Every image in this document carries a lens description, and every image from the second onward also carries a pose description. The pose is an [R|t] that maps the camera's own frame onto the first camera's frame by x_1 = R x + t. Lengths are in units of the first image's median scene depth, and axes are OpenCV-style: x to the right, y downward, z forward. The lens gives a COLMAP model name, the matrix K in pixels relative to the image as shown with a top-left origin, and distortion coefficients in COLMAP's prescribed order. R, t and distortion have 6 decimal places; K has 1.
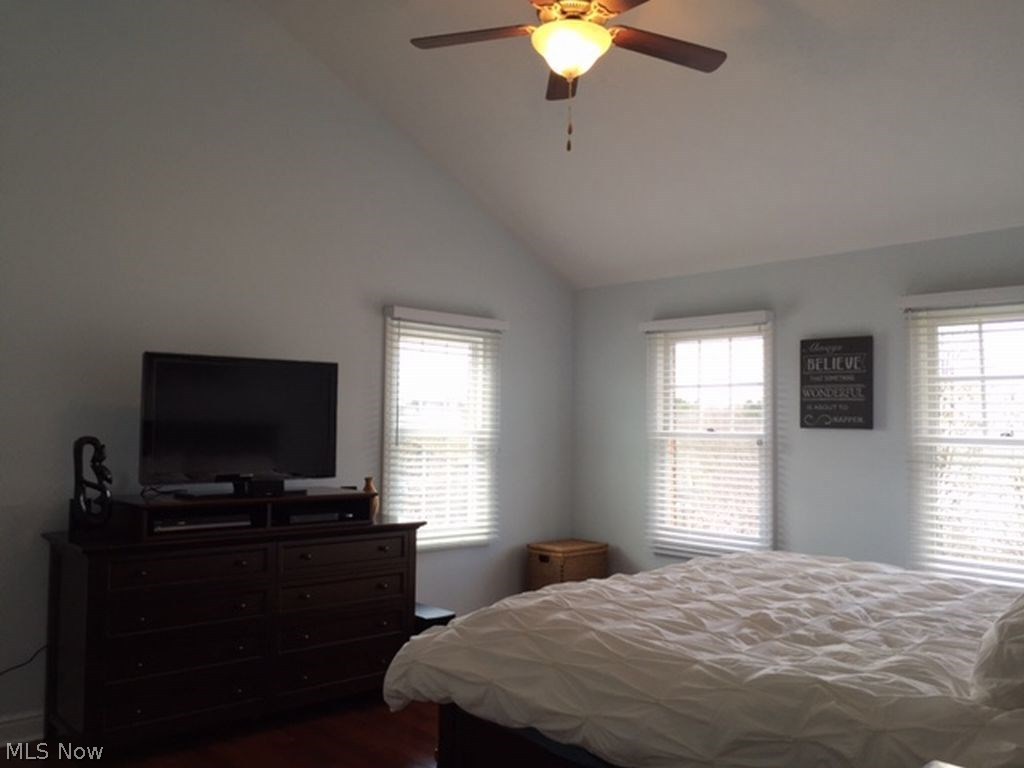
lens RADIAL K [[879.2, 0, 512.0], [0, 879.2, 384.0], [0, 0, 1]] dist [0.108942, -0.147797]
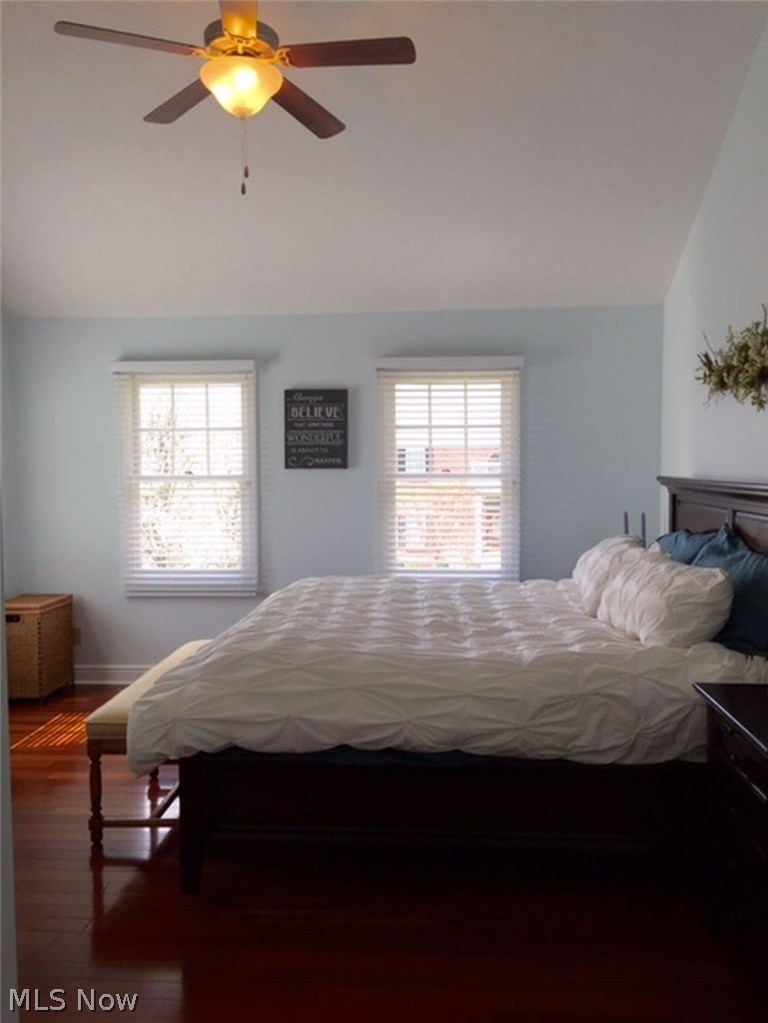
lens RADIAL K [[878.3, 0, 384.0], [0, 878.3, 511.5], [0, 0, 1]] dist [0.108942, -0.147797]
pose [[0.745135, -0.054809, 0.664658, -0.338098], [-0.012354, 0.995312, 0.095925, -0.005289], [-0.666800, -0.079688, 0.740964, 0.088949]]
